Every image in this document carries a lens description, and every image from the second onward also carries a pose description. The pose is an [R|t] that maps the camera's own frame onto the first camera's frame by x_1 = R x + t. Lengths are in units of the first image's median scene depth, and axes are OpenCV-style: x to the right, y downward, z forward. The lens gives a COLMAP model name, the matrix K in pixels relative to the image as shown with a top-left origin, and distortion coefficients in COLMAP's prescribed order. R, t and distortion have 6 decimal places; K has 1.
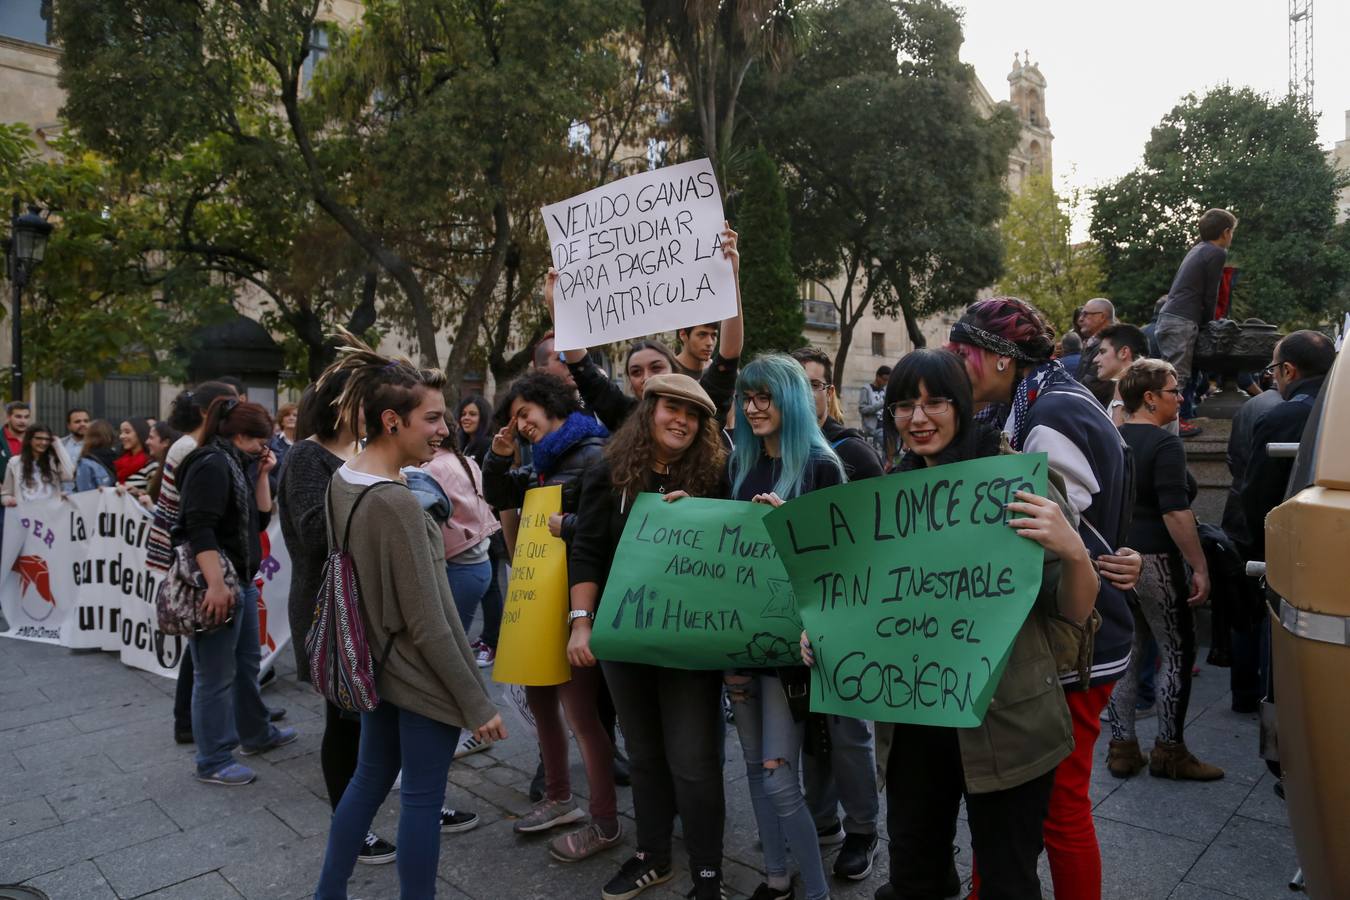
lens RADIAL K [[943.4, 0, 675.0], [0, 943.4, 450.0], [0, 0, 1]] dist [-0.118975, 0.076216]
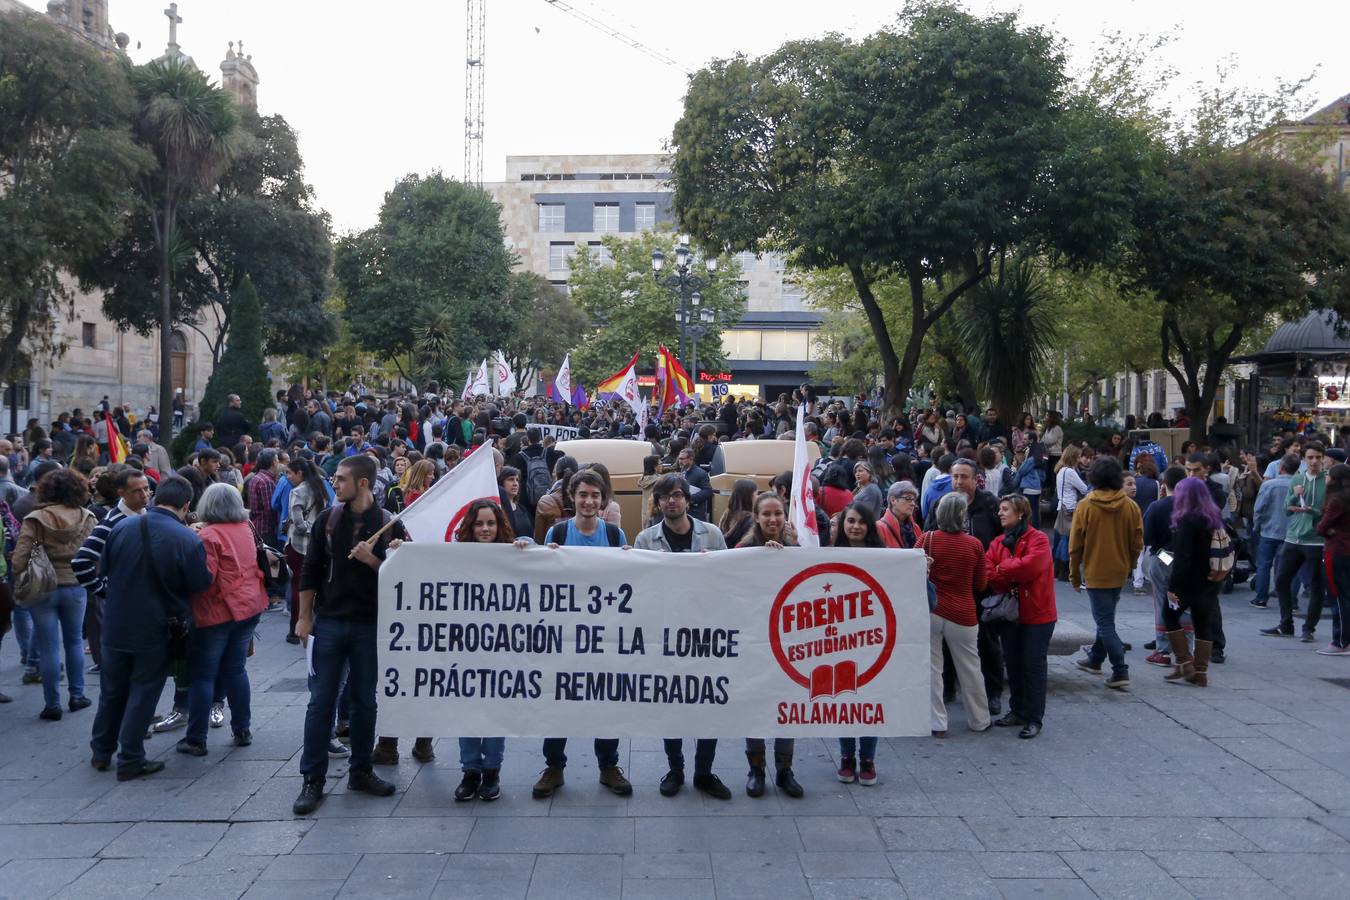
lens RADIAL K [[1188.7, 0, 644.3], [0, 1188.7, 431.5], [0, 0, 1]] dist [0.044970, 0.002451]
pose [[0.717393, 0.017448, 0.696450, -0.374837], [-0.012102, 0.999848, -0.012583, -0.011069], [-0.696563, 0.000598, 0.717495, -0.441741]]
